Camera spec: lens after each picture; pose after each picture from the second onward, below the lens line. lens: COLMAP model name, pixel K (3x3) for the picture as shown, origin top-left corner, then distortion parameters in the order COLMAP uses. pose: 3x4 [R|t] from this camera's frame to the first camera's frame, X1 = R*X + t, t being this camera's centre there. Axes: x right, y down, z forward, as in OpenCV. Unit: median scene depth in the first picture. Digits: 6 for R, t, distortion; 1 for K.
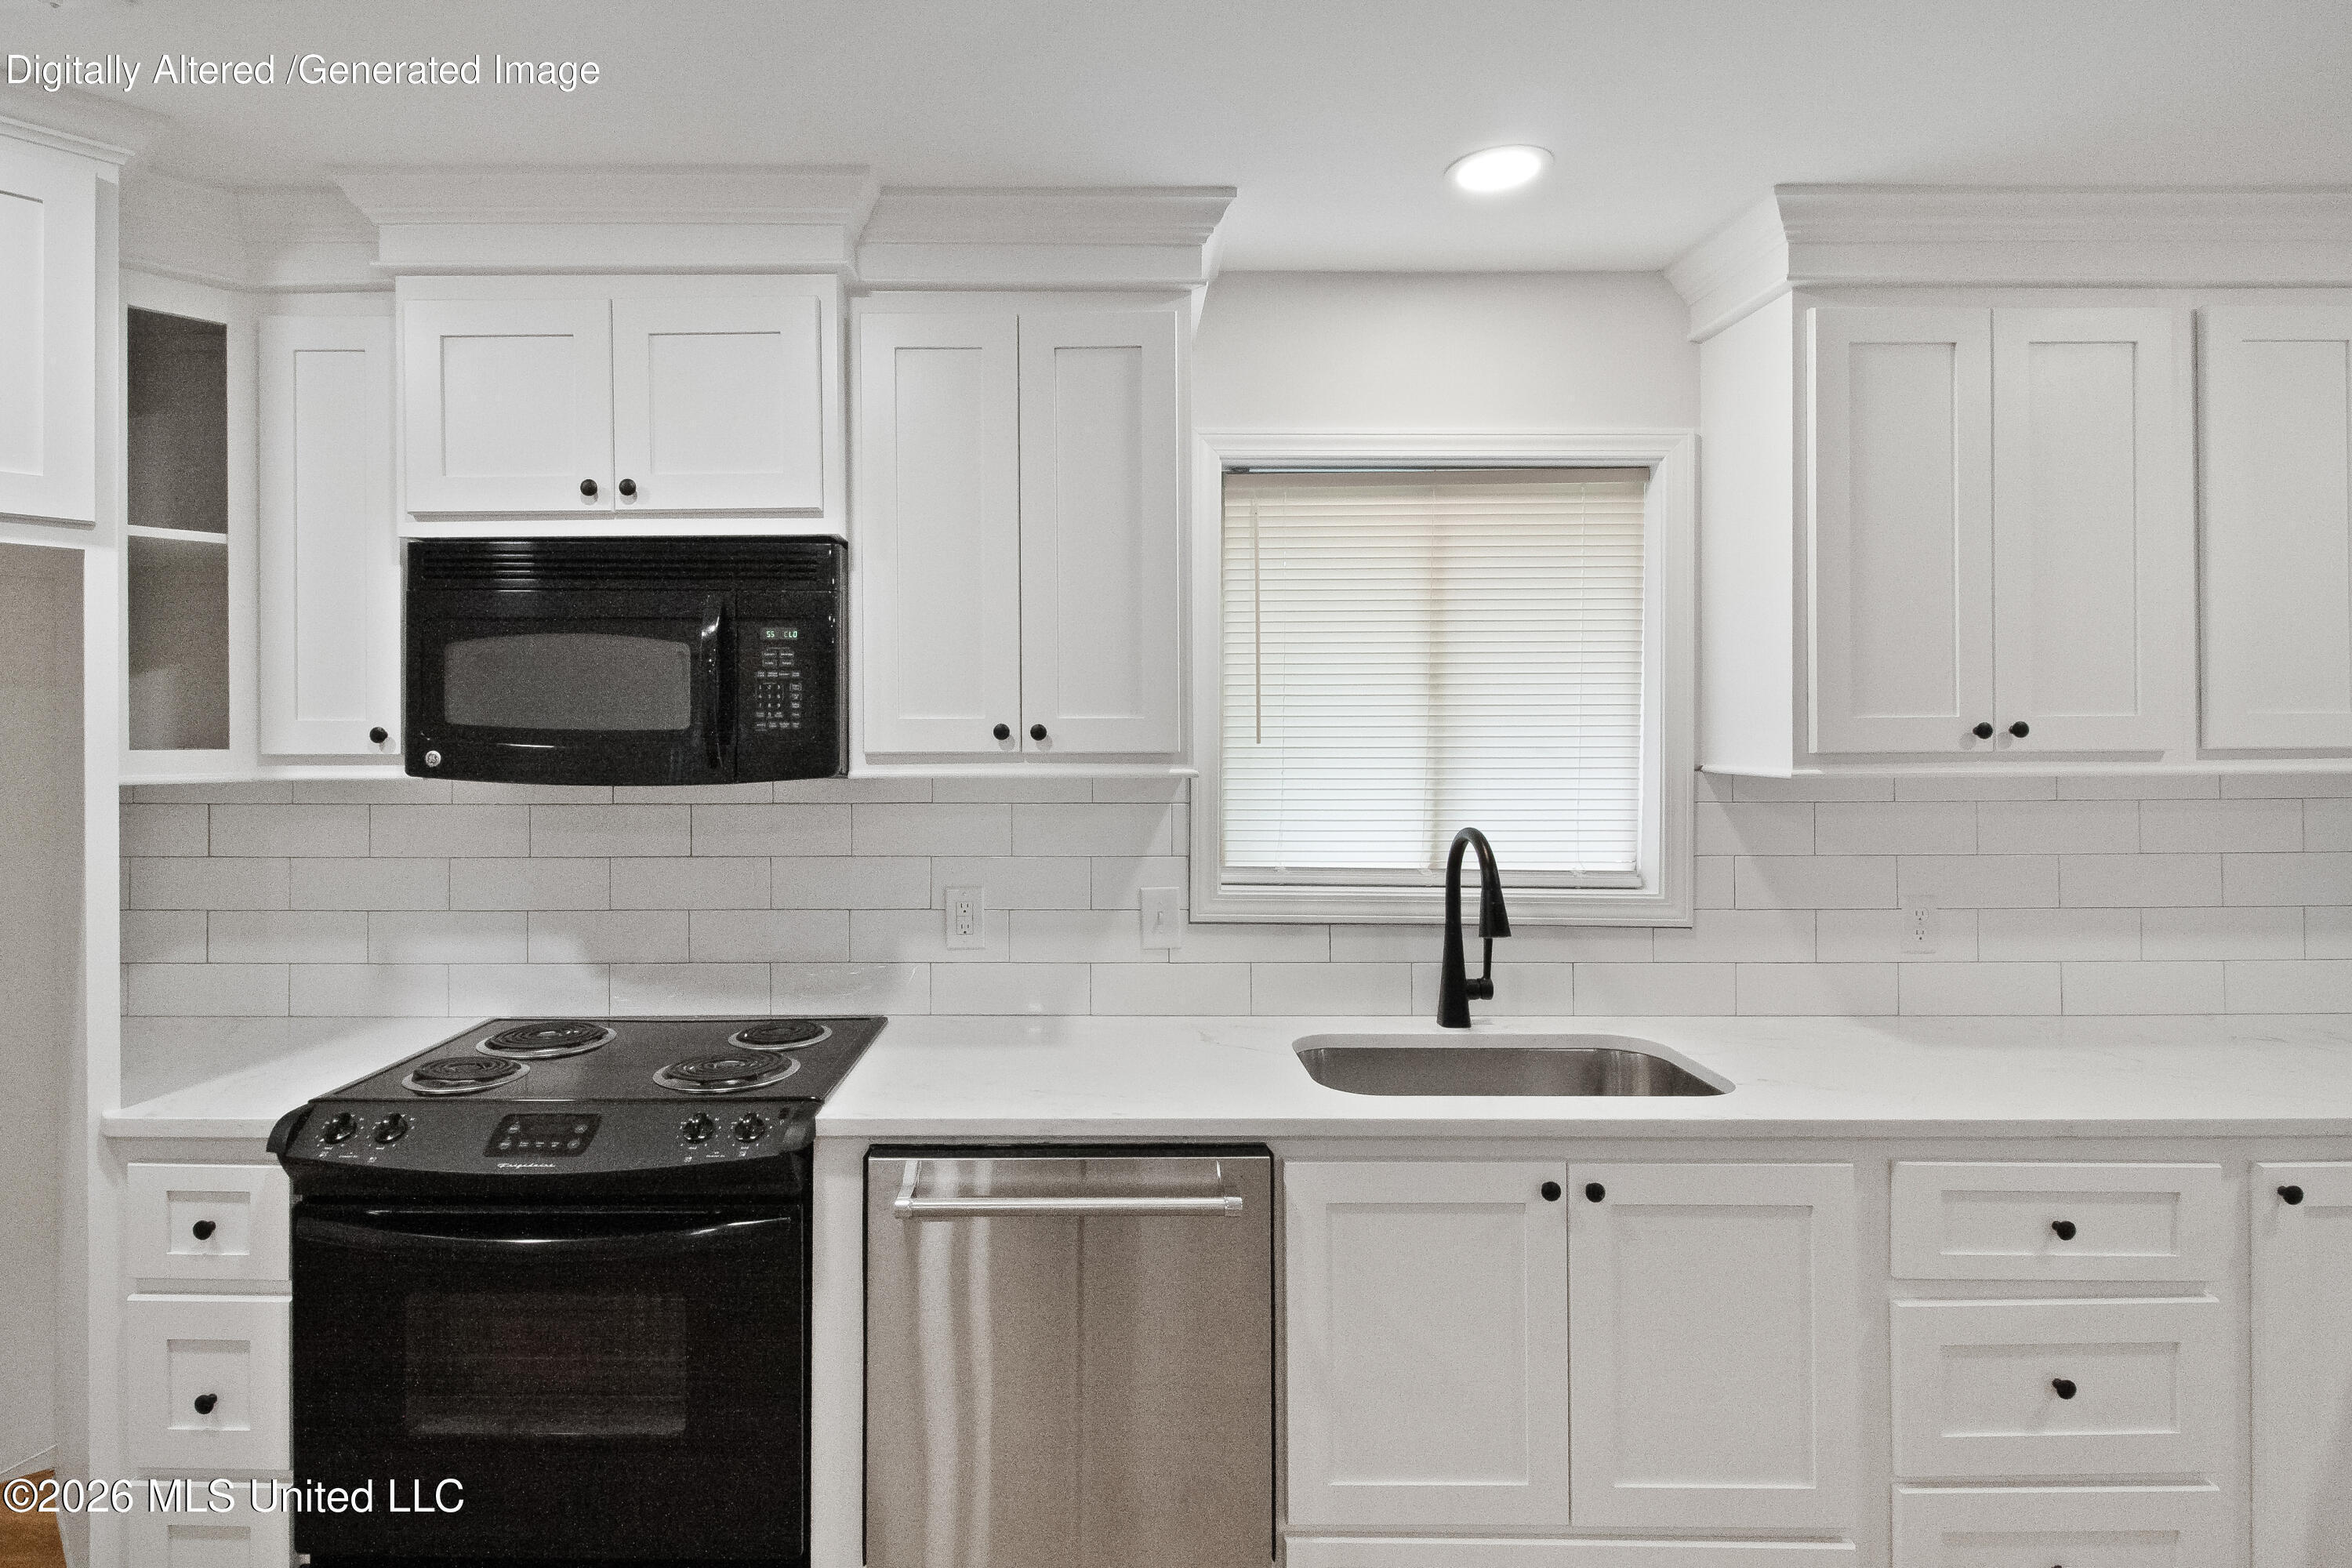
lens RADIAL K [[1165.1, 0, 1097.5], [0, 1165.1, 739.9], [0, 0, 1]] dist [0.011453, -0.008849]
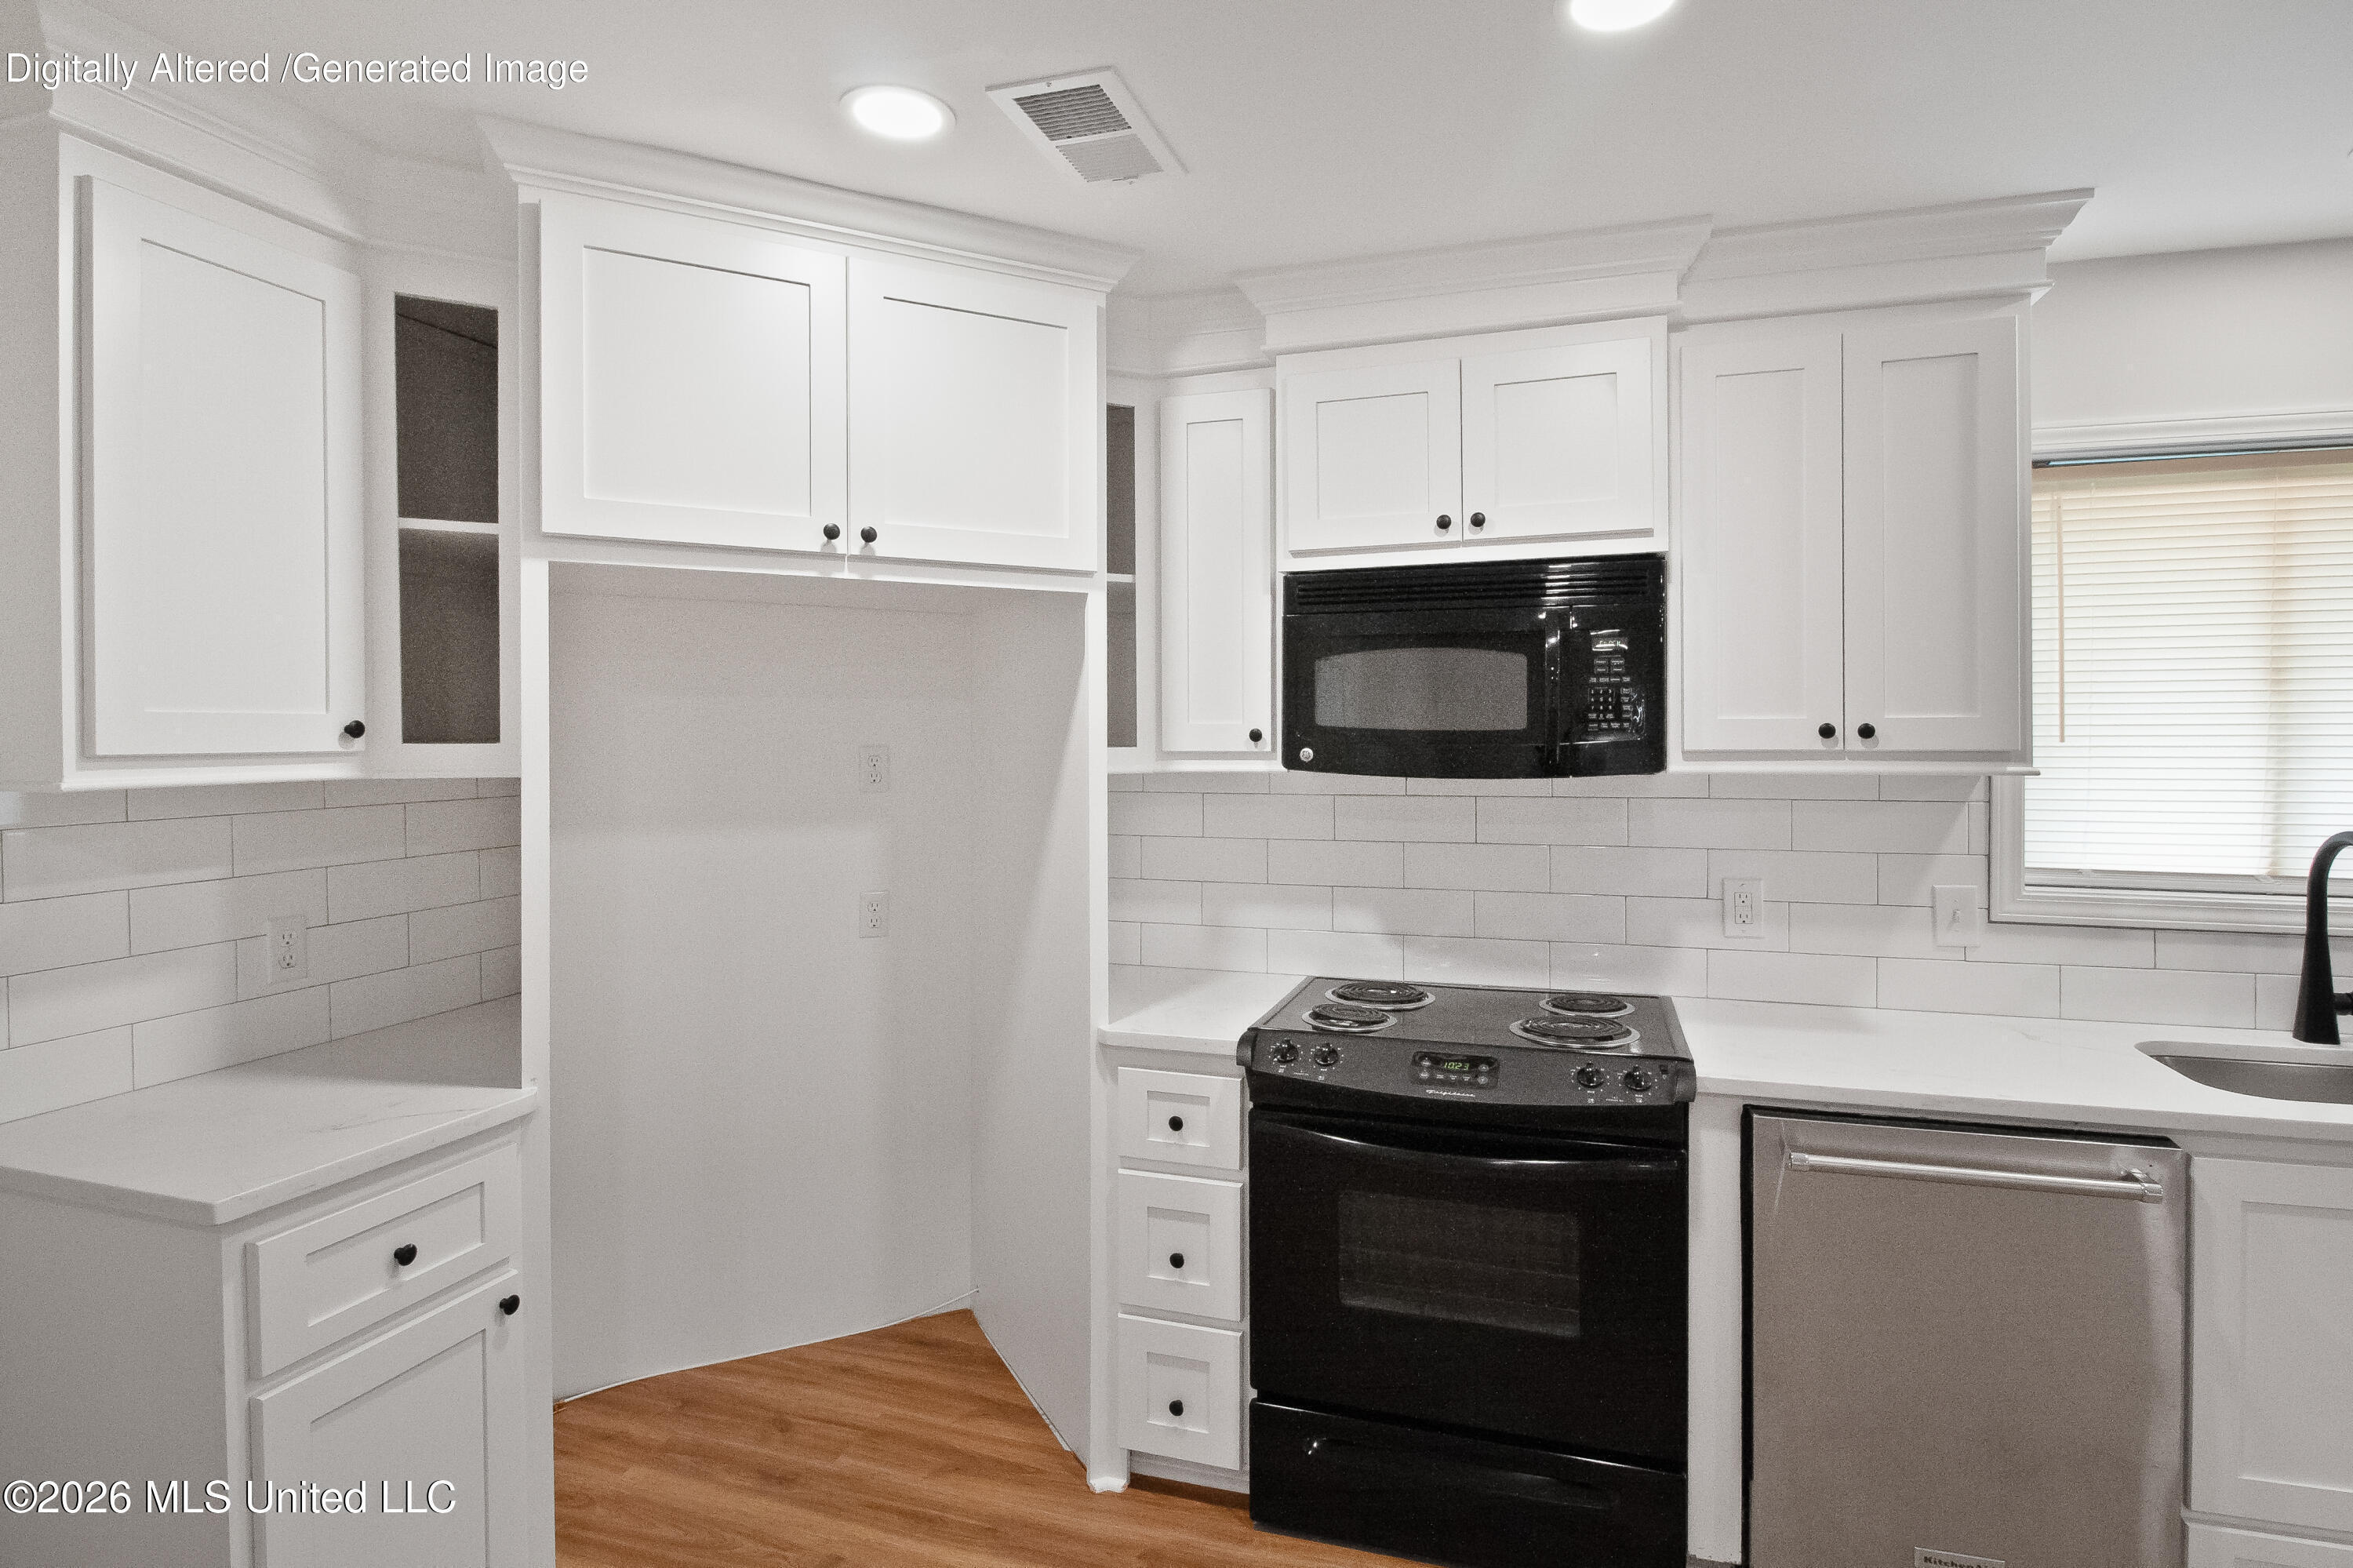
lens RADIAL K [[1165.6, 0, 1185.3], [0, 1165.6, 741.9], [0, 0, 1]] dist [0.011453, -0.008849]
pose [[0.957275, 0.000559, -0.289179, -0.336282], [0.000673, 0.999991, 0.004159, -0.001823], [0.289178, -0.004176, 0.957266, -0.186022]]
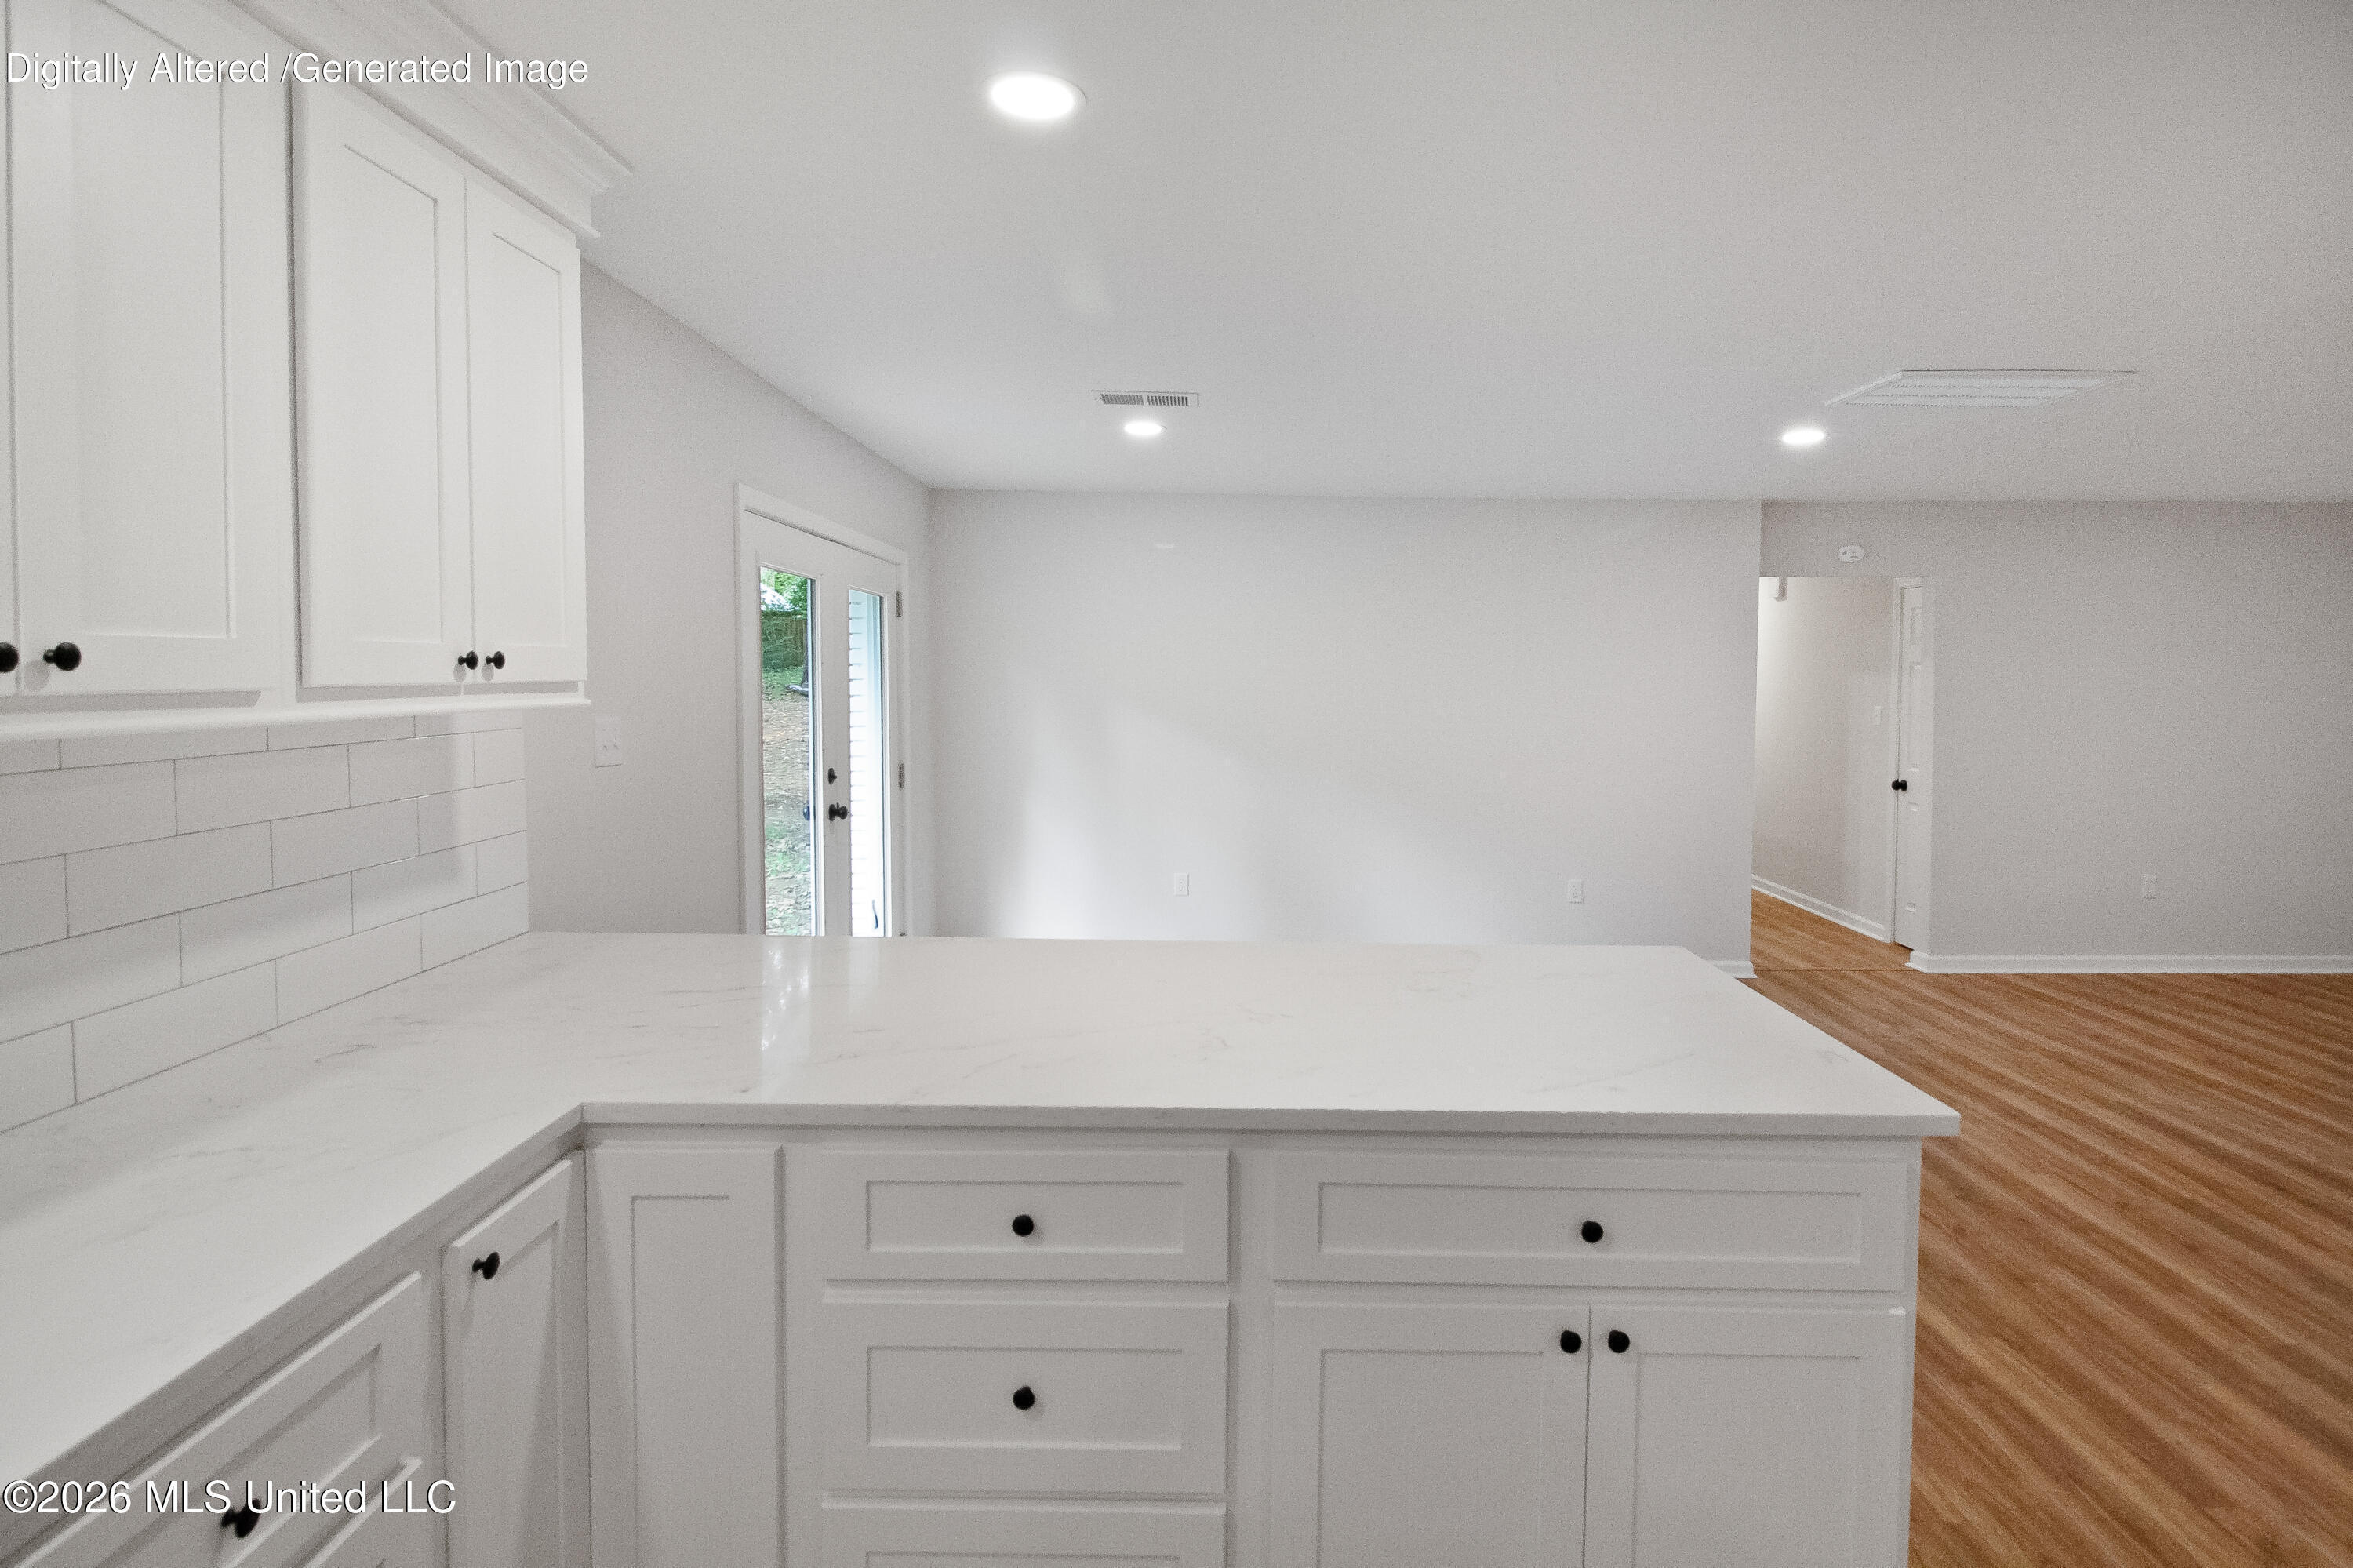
lens RADIAL K [[1165.6, 0, 1212.0], [0, 1165.6, 707.9], [0, 0, 1]] dist [0.011453, -0.008849]
pose [[-0.003732, -0.027533, 0.999614, 0.218707], [-0.004415, 0.999612, 0.027516, -0.002151], [-0.999983, -0.004311, -0.003852, 0.445128]]
